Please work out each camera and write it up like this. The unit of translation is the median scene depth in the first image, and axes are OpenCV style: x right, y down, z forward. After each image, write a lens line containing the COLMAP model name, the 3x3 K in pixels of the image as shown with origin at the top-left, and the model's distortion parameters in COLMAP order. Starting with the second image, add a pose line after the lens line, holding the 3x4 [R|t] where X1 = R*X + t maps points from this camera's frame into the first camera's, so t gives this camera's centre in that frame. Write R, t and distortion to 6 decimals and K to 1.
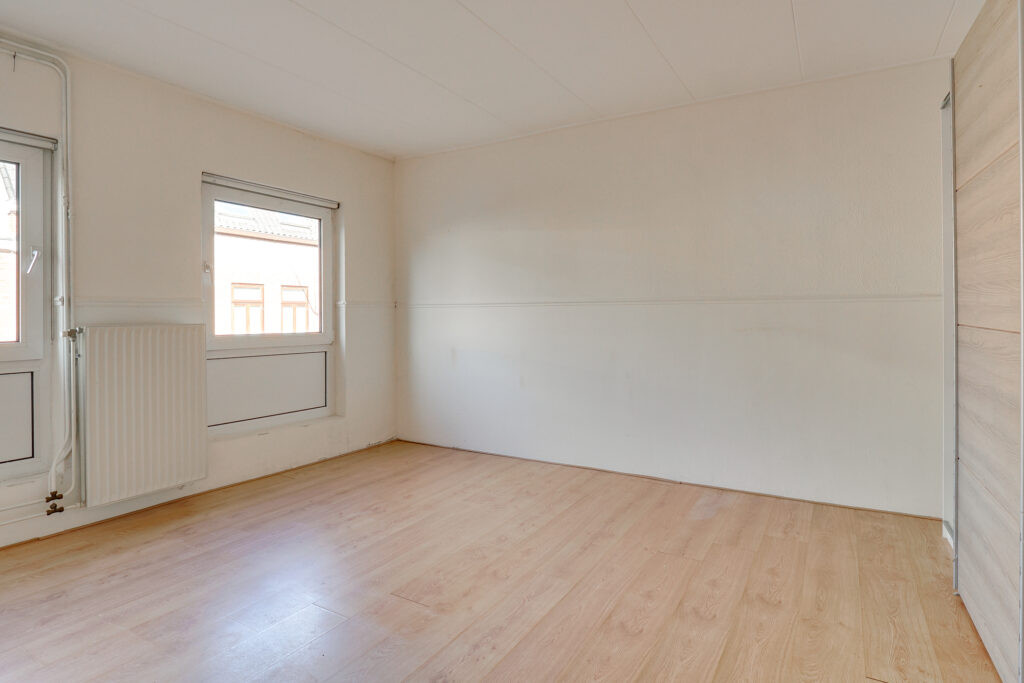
lens RADIAL K [[544.1, 0, 528.4], [0, 544.1, 312.5], [0, 0, 1]] dist [-0.011601, -0.001832]
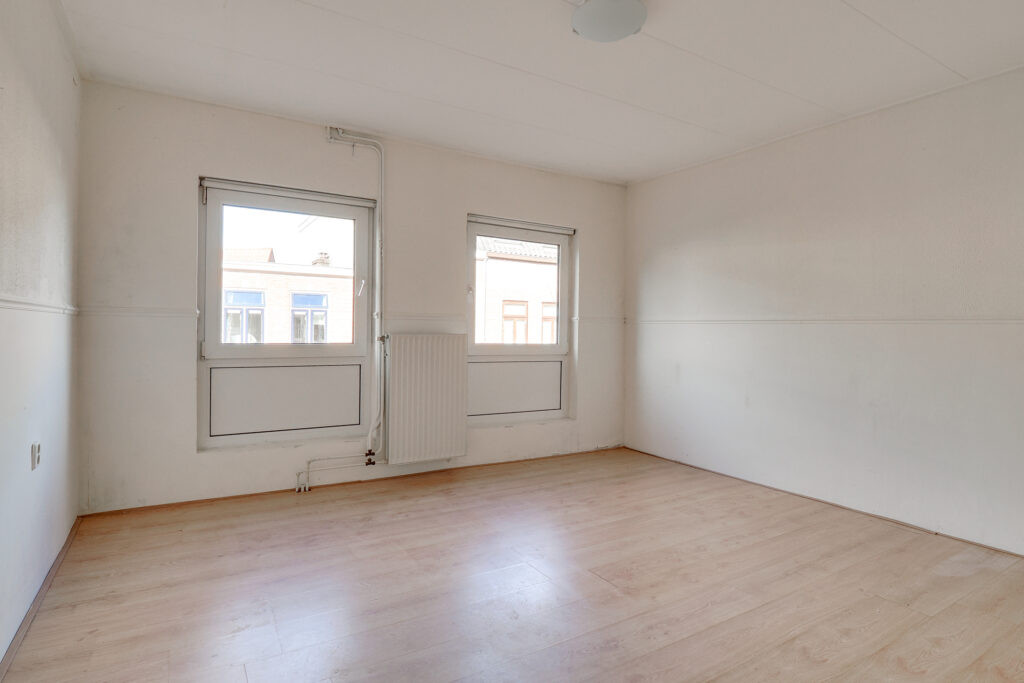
lens RADIAL K [[541.2, 0, 509.9], [0, 541.2, 332.4], [0, 0, 1]] dist [-0.015516, -0.001398]
pose [[0.880140, 0.022387, -0.474186, 0.099745], [-0.018896, 0.999748, 0.012126, -0.000286], [0.474338, -0.001712, 0.880341, -0.070752]]
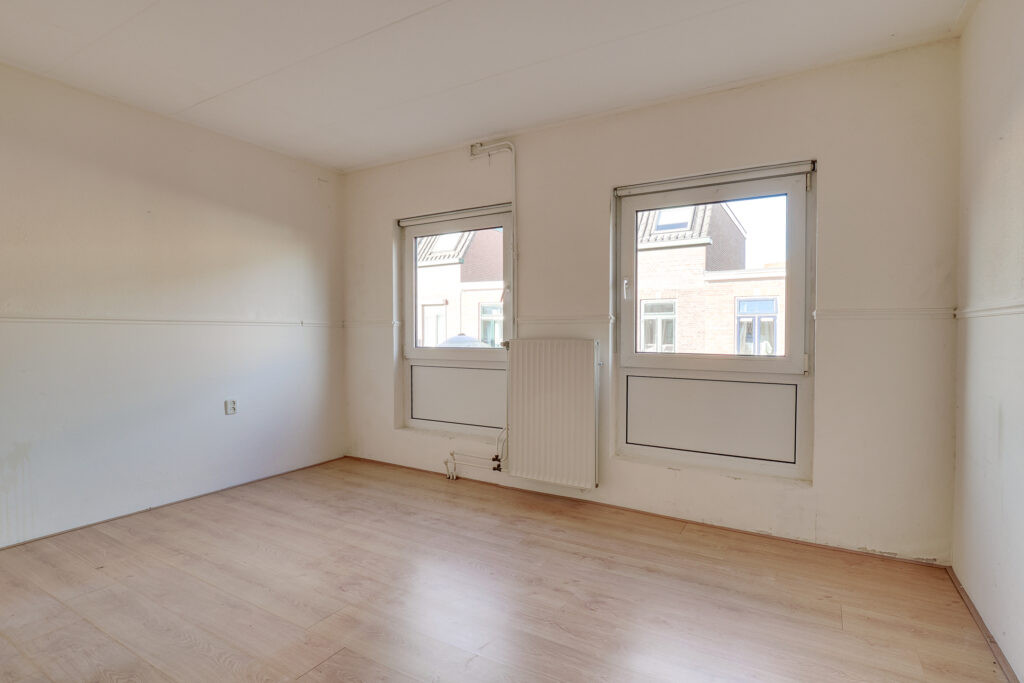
lens RADIAL K [[512.4, 0, 505.3], [0, 512.4, 343.9], [0, 0, 1]] dist [-0.011276, -0.000878]
pose [[-0.014737, 0.028793, -0.999477, 0.408032], [0.001063, 0.999585, 0.028780, 0.001307], [0.999891, -0.000639, -0.014762, 0.937995]]
